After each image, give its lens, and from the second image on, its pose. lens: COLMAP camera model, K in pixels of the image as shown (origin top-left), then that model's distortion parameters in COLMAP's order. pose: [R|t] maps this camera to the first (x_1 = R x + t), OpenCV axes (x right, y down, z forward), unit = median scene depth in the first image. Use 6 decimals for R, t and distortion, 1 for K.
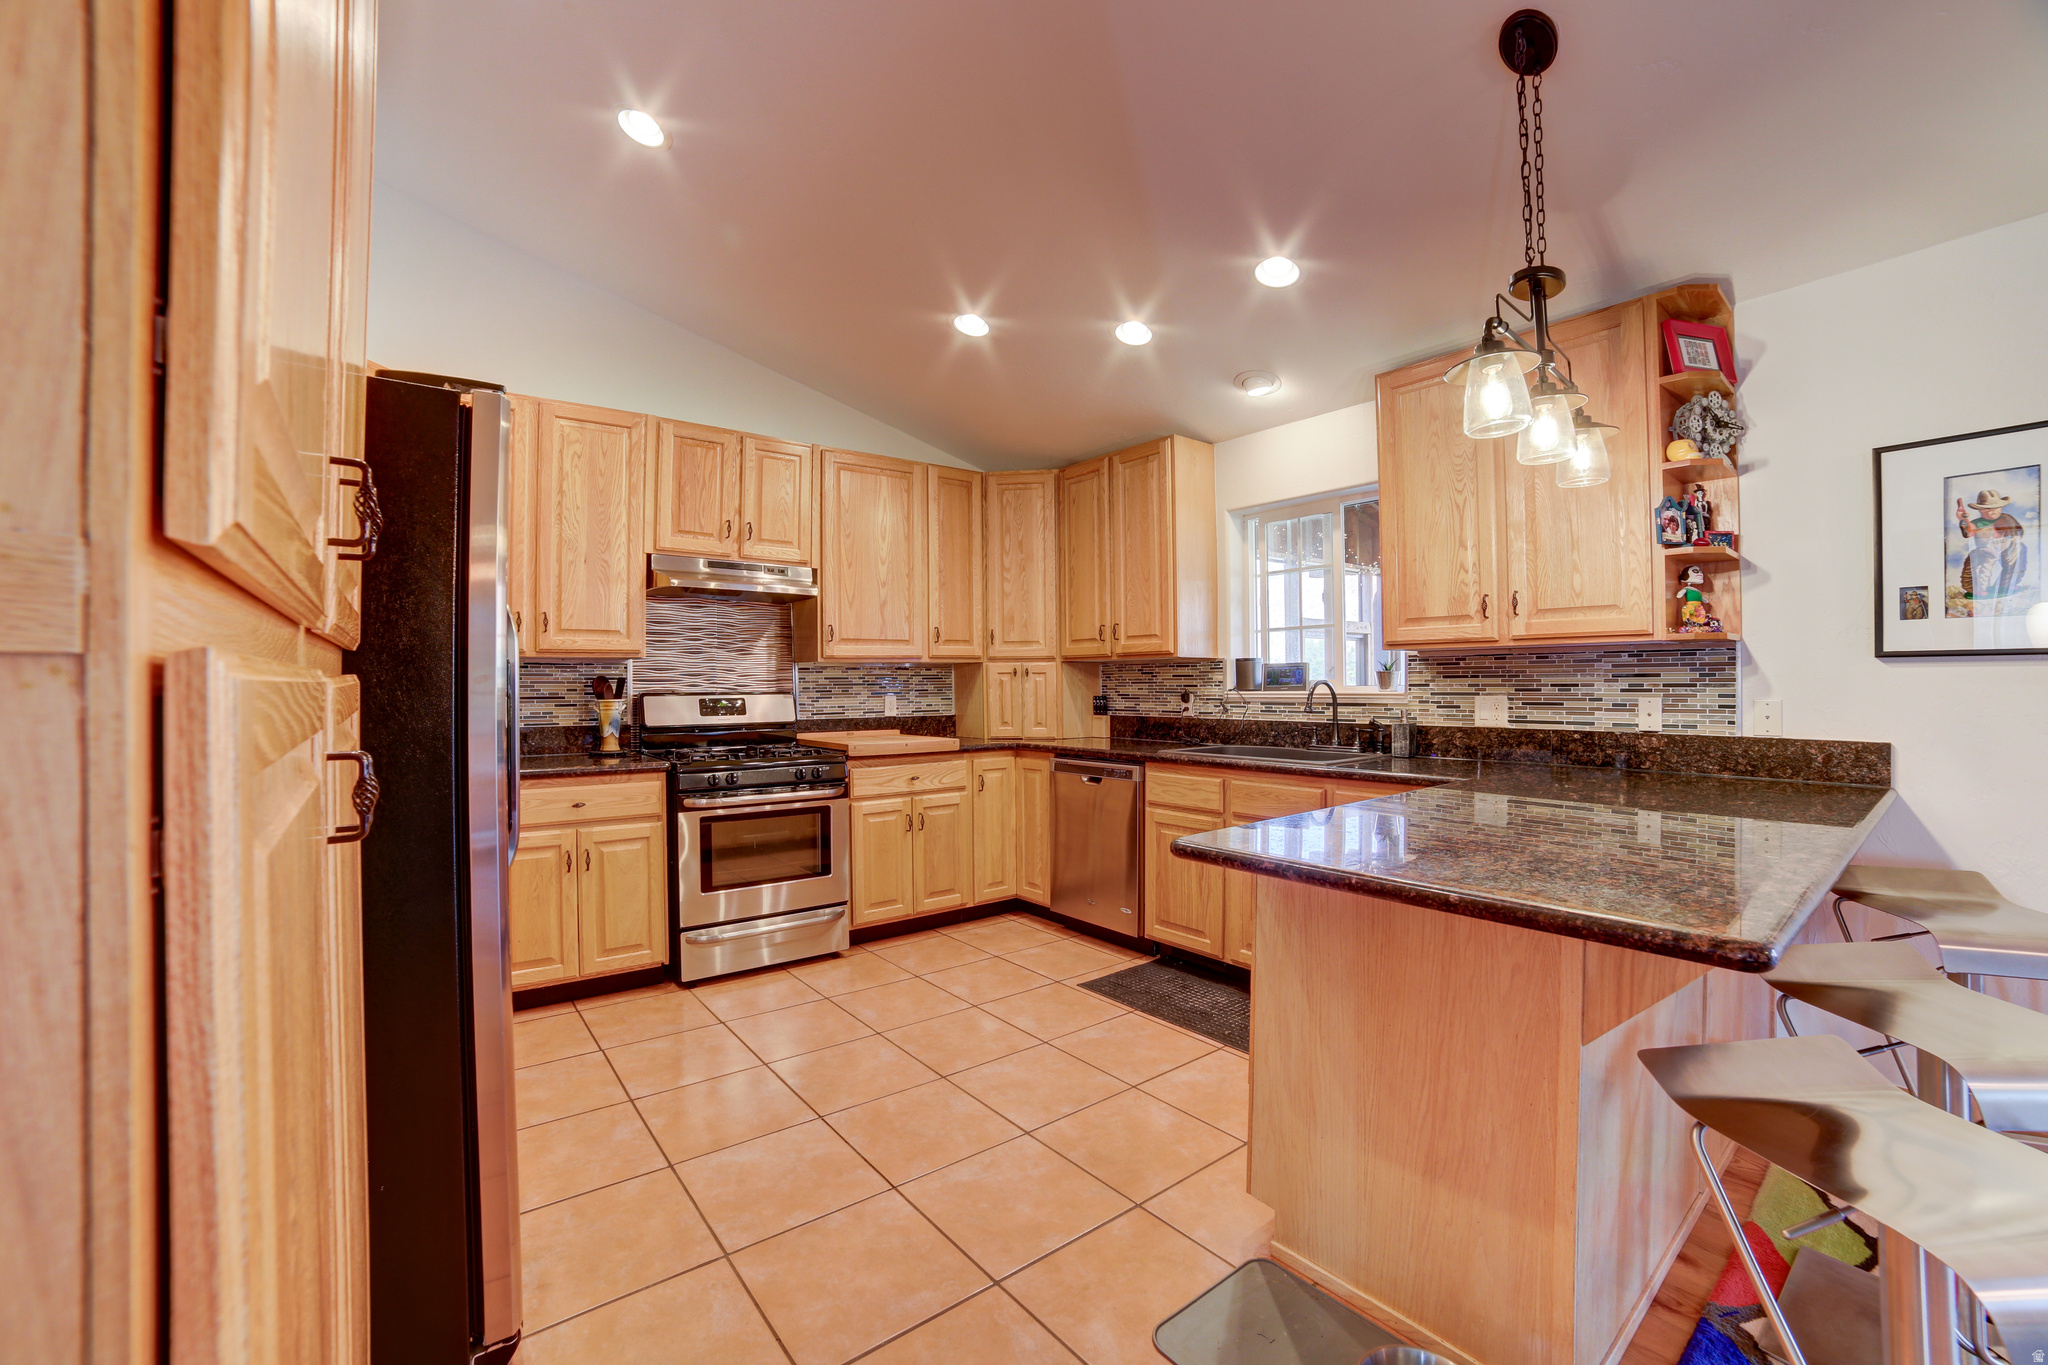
lens RADIAL K [[833.1, 0, 1010.9], [0, 833.1, 679.8], [0, 0, 1]] dist [-0.103136, 0.034694]
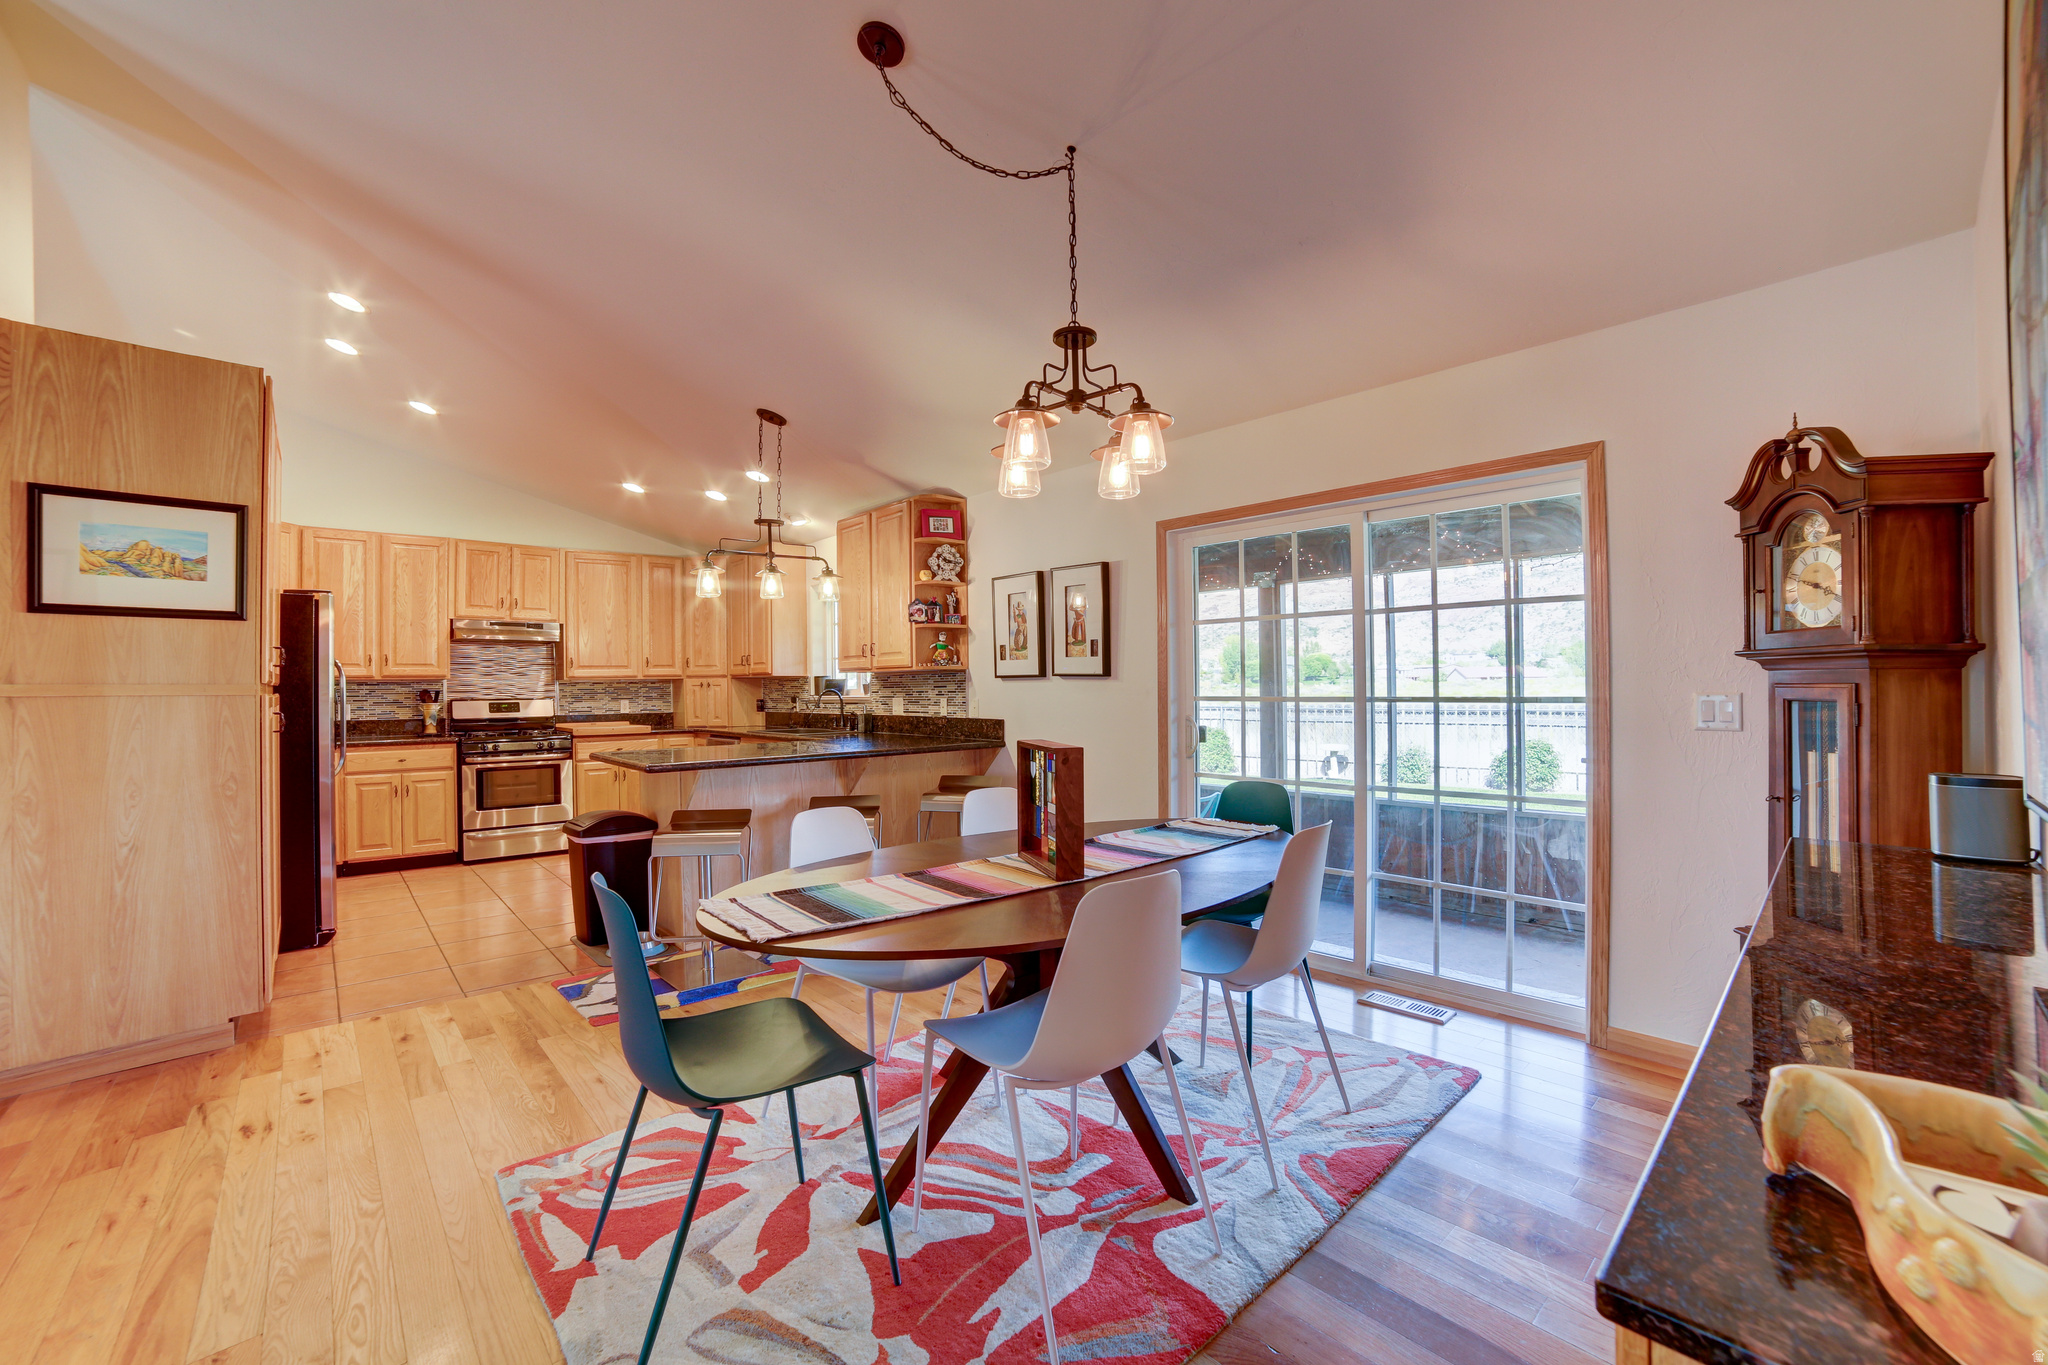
lens RADIAL K [[833.1, 0, 1010.9], [0, 833.1, 679.8], [0, 0, 1]] dist [-0.103136, 0.034694]
pose [[0.997528, -0.006549, 0.069964, 0.664978], [0.006948, 0.999961, -0.005473, -0.008235], [-0.069925, 0.005945, 0.997535, -0.824535]]
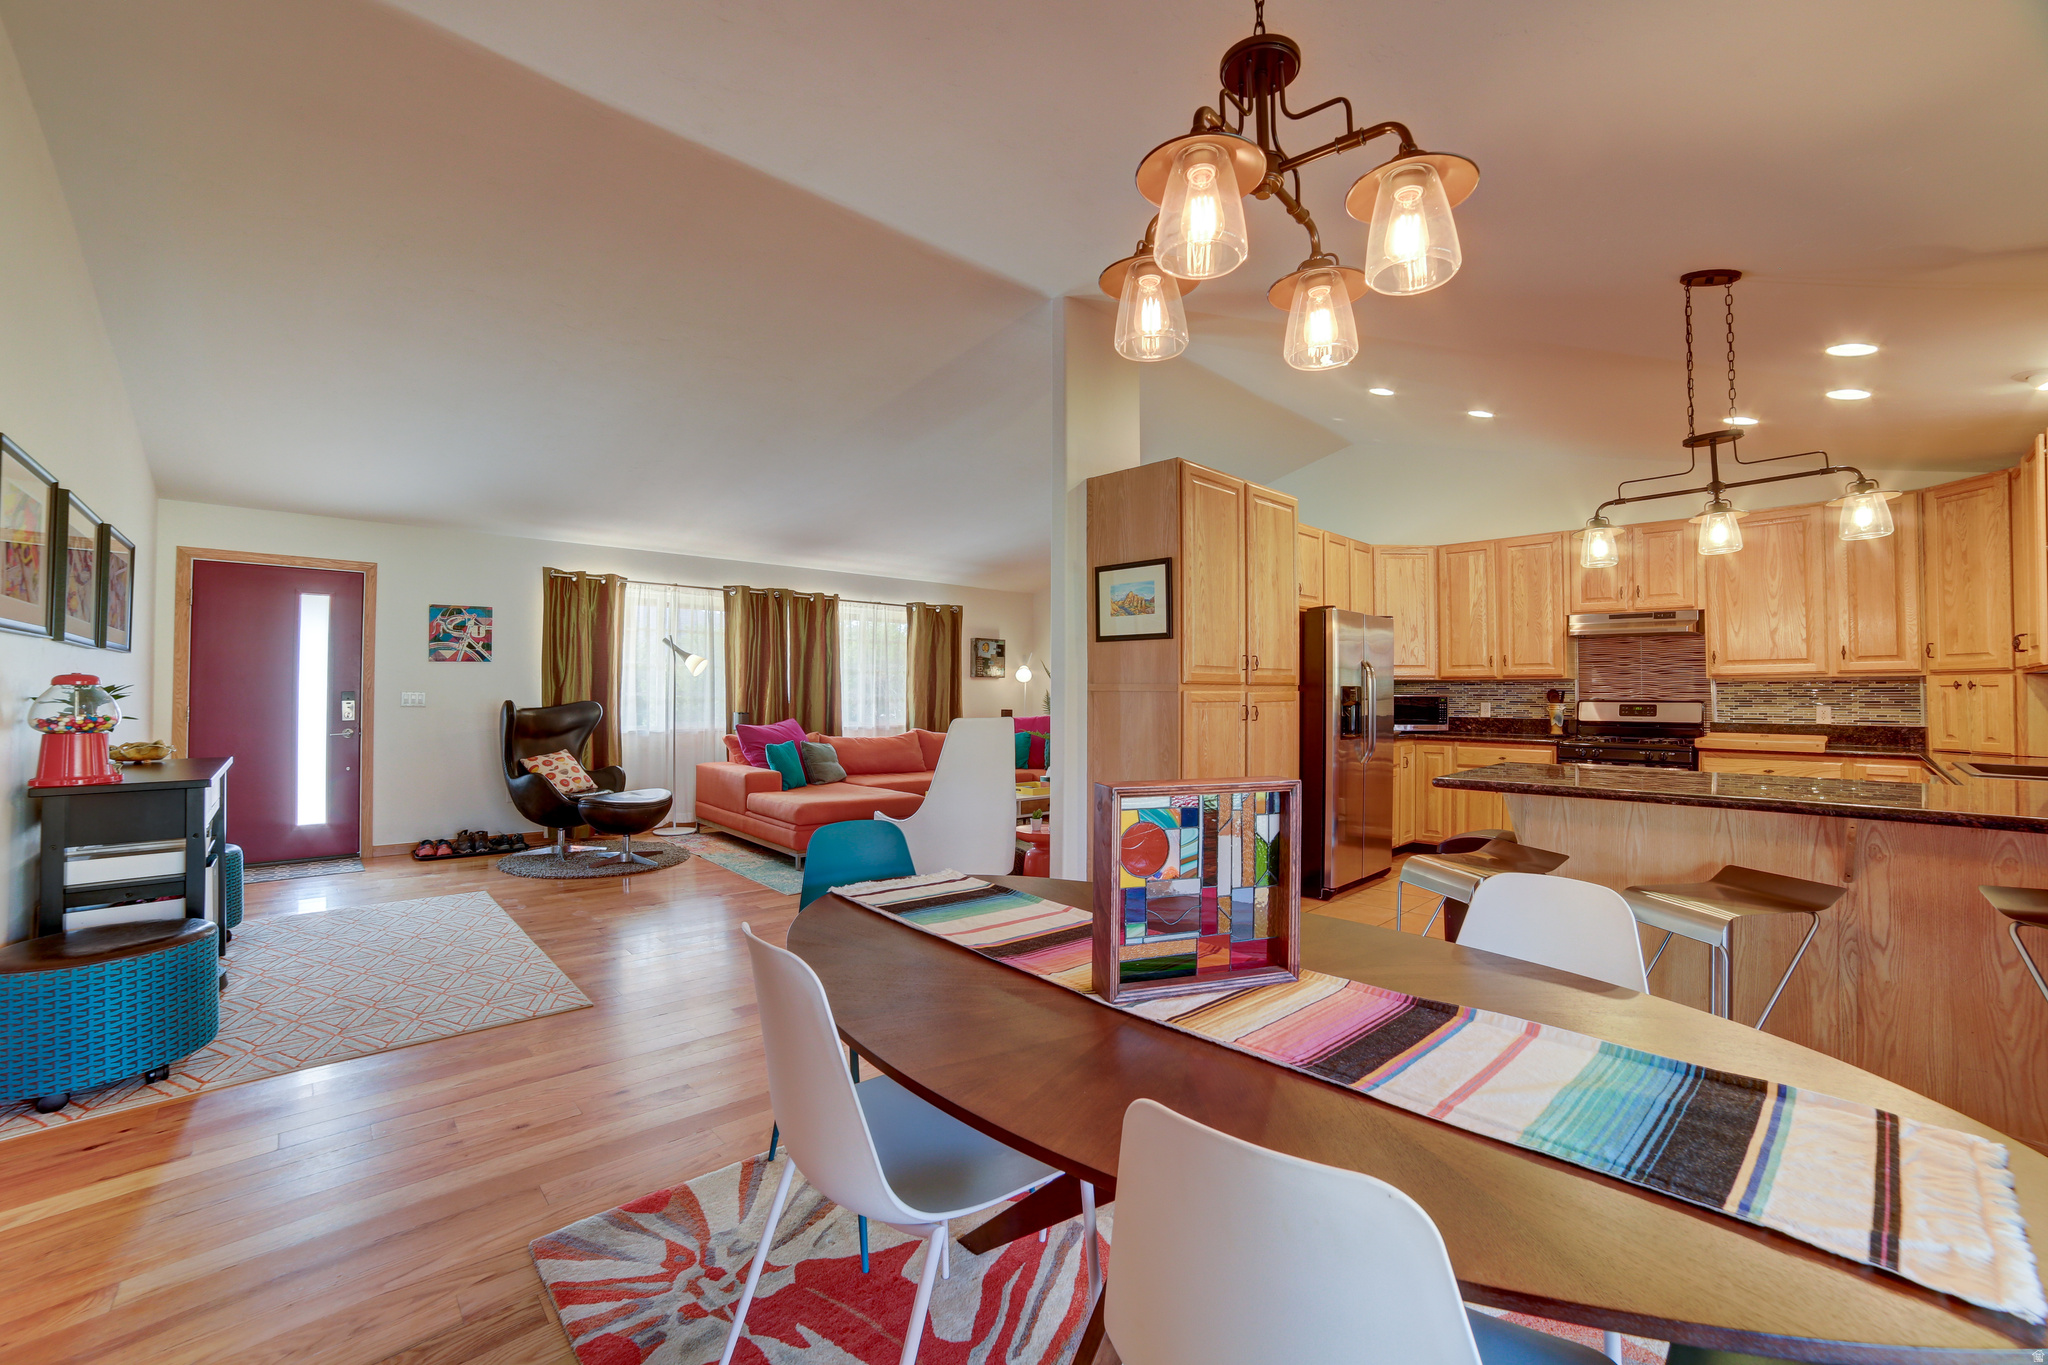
lens RADIAL K [[833.1, 0, 1010.9], [0, 833.1, 679.8], [0, 0, 1]] dist [-0.103136, 0.034694]
pose [[0.083815, -0.011160, -0.996419, 1.140146], [-0.000867, 0.999936, -0.011273, -0.005573], [0.996481, 0.001808, 0.083800, -0.276601]]
